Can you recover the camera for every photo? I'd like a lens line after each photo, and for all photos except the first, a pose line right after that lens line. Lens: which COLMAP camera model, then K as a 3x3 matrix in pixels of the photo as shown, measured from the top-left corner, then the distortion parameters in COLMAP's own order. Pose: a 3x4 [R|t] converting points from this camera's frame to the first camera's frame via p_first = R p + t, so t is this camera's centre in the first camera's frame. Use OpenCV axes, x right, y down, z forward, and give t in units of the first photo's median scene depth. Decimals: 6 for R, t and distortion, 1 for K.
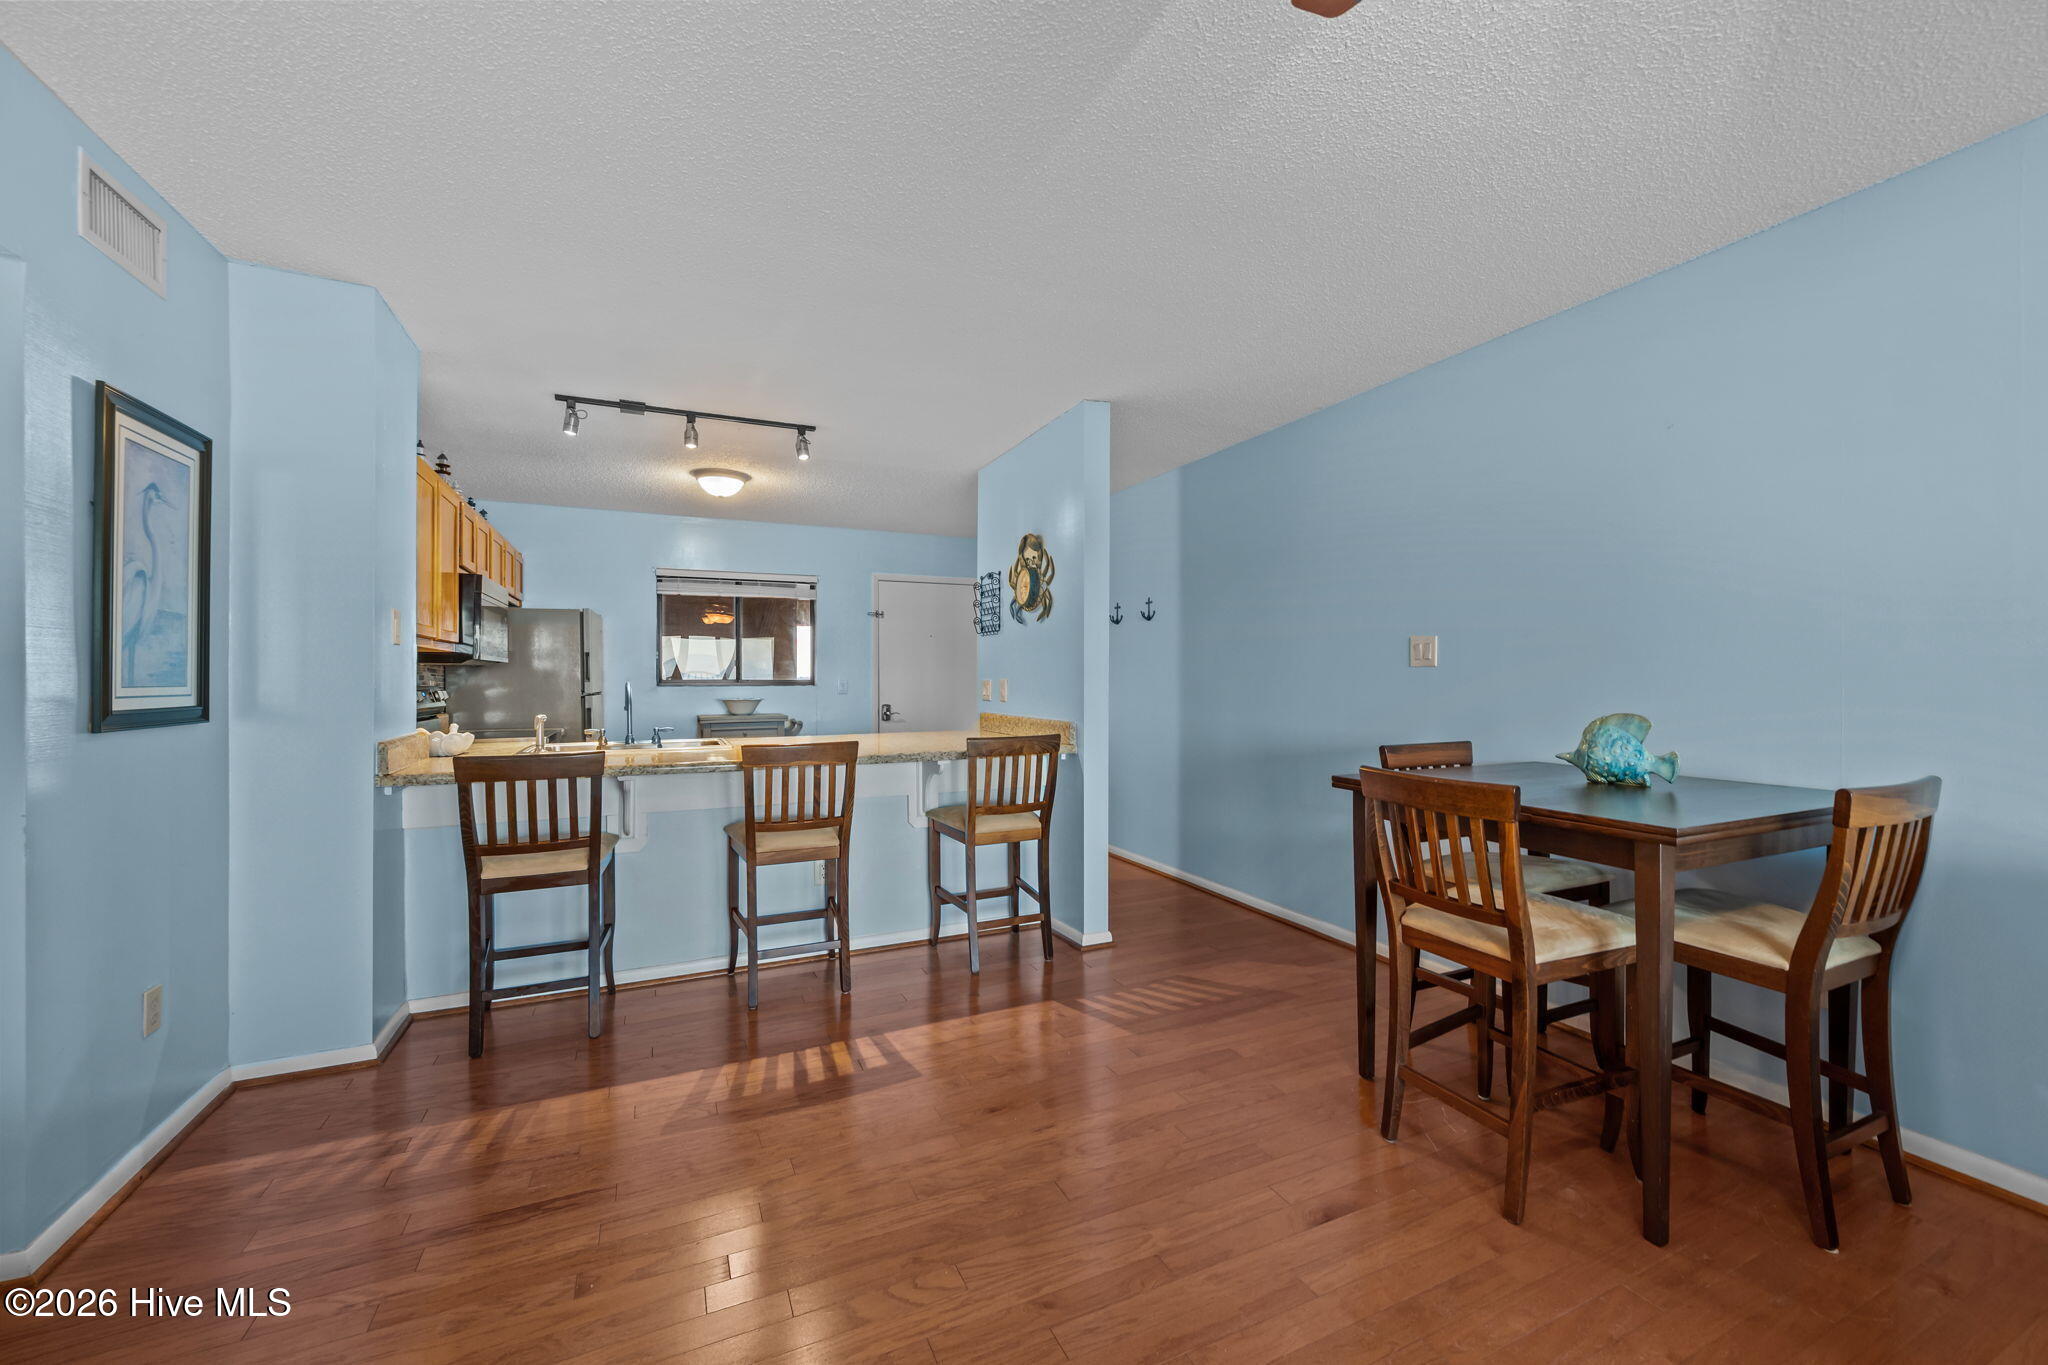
lens RADIAL K [[805.2, 0, 1024.0], [0, 805.2, 682.5], [0, 0, 1]] dist [0.001340, 0.000095]
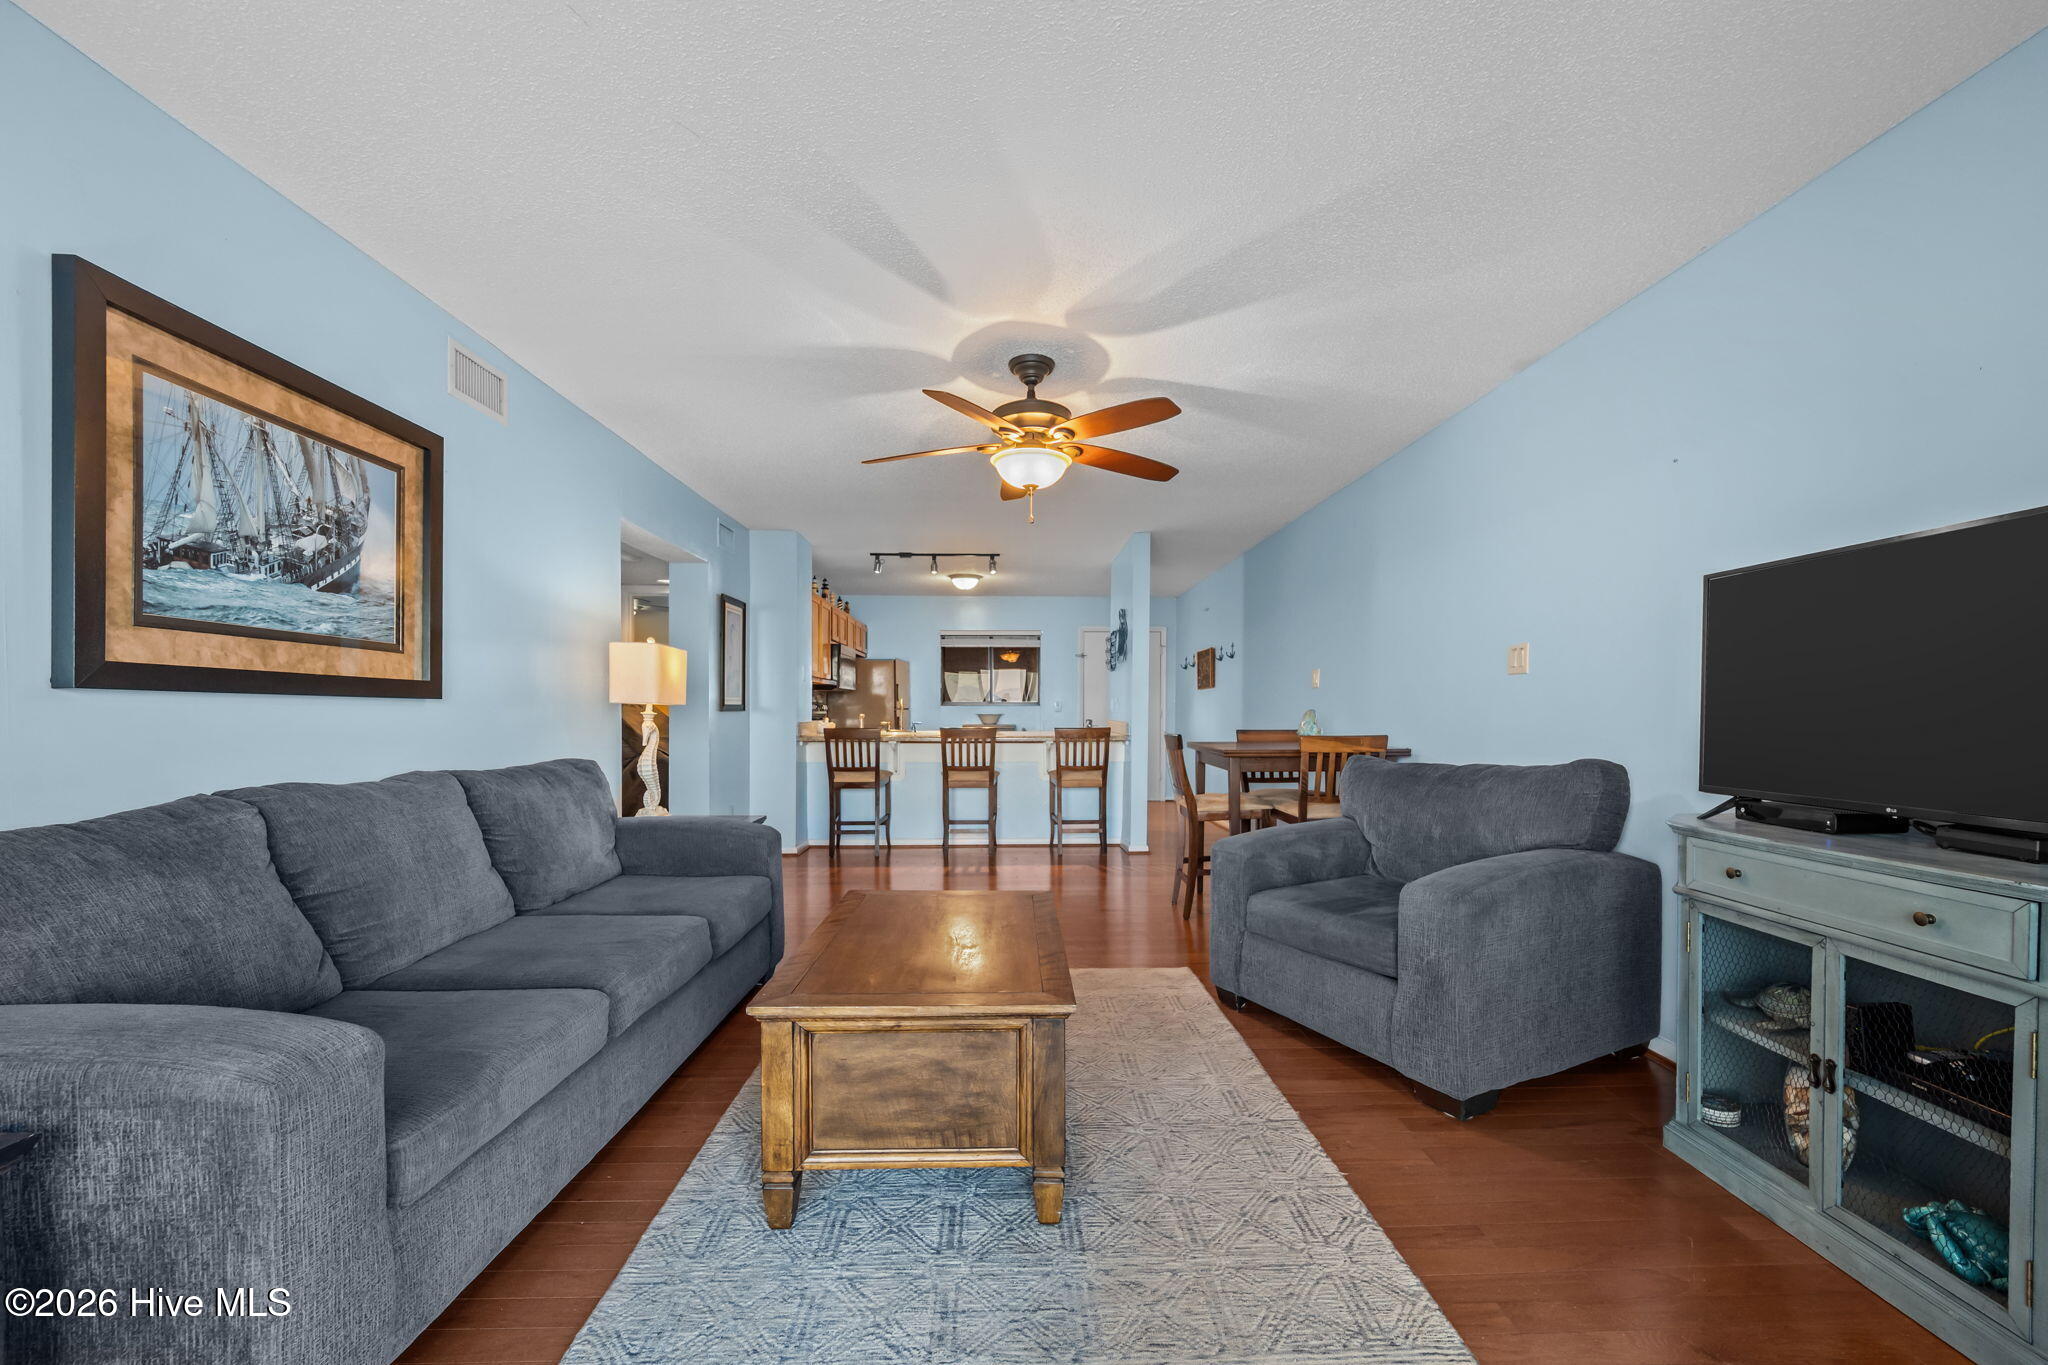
lens RADIAL K [[833.0, 0, 1031.7], [0, 833.0, 726.6], [0, 0, 1]] dist [-0.001450, -0.000294]
pose [[0.920779, 0.009508, -0.389969, 0.645005], [-0.004010, 0.999881, 0.014908, 0.038950], [0.390064, -0.012163, 0.920707, -0.809188]]
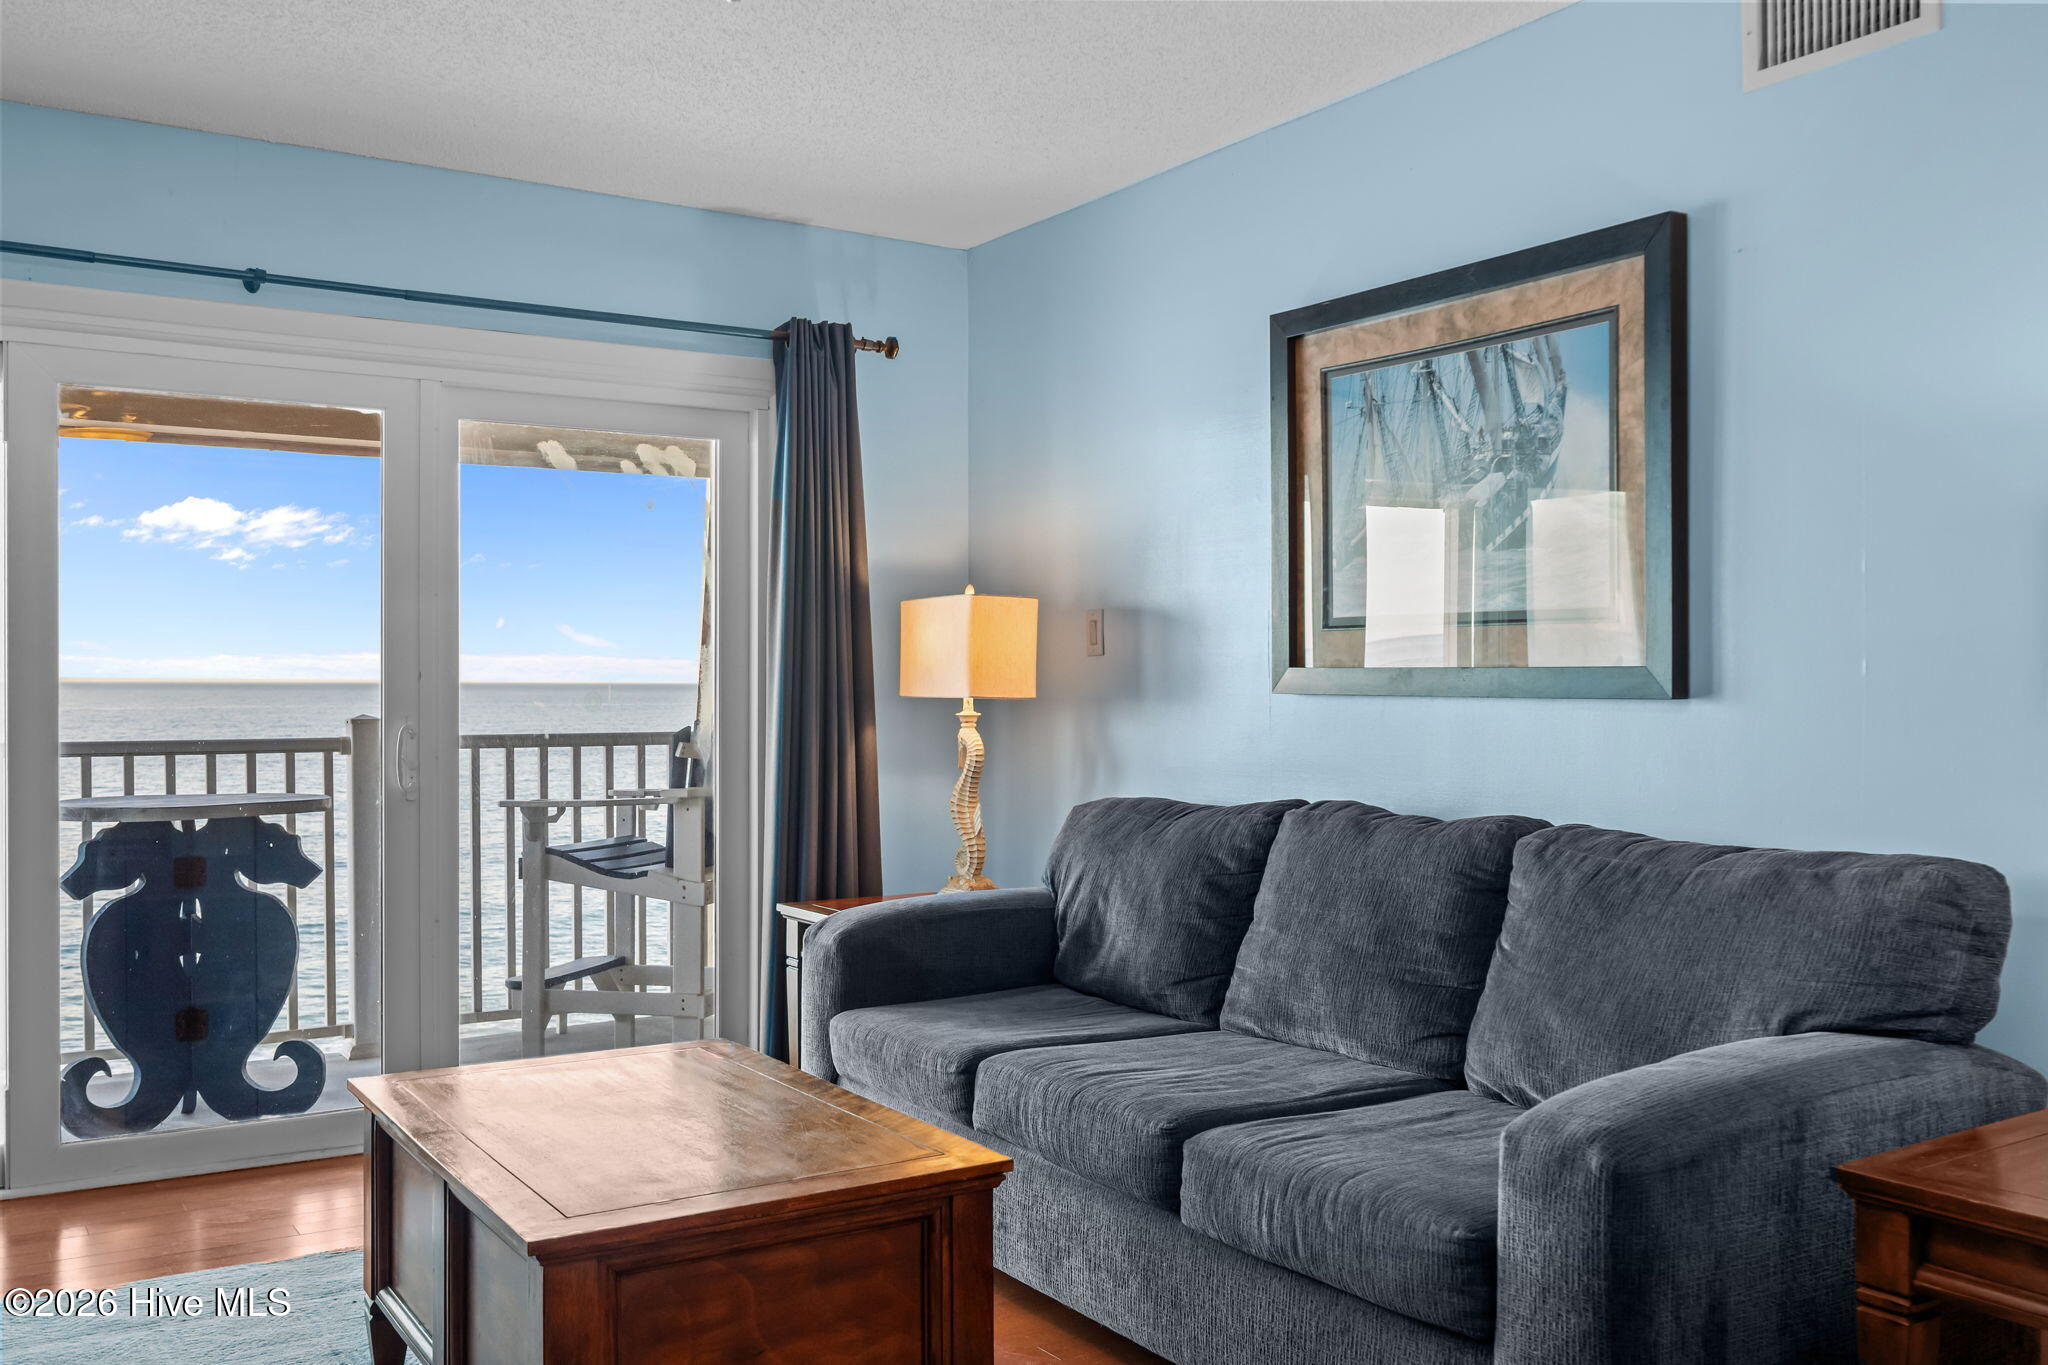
lens RADIAL K [[1780.6, 0, 1015.9], [0, 1780.6, 693.1], [0, 0, 1]] dist [-0.002323, 0.000684]
pose [[-0.990616, -0.004732, -0.136596, 0.225007], [-0.005138, 0.999983, 0.002621, 0.021163], [0.136581, 0.003298, -0.990623, 0.730149]]
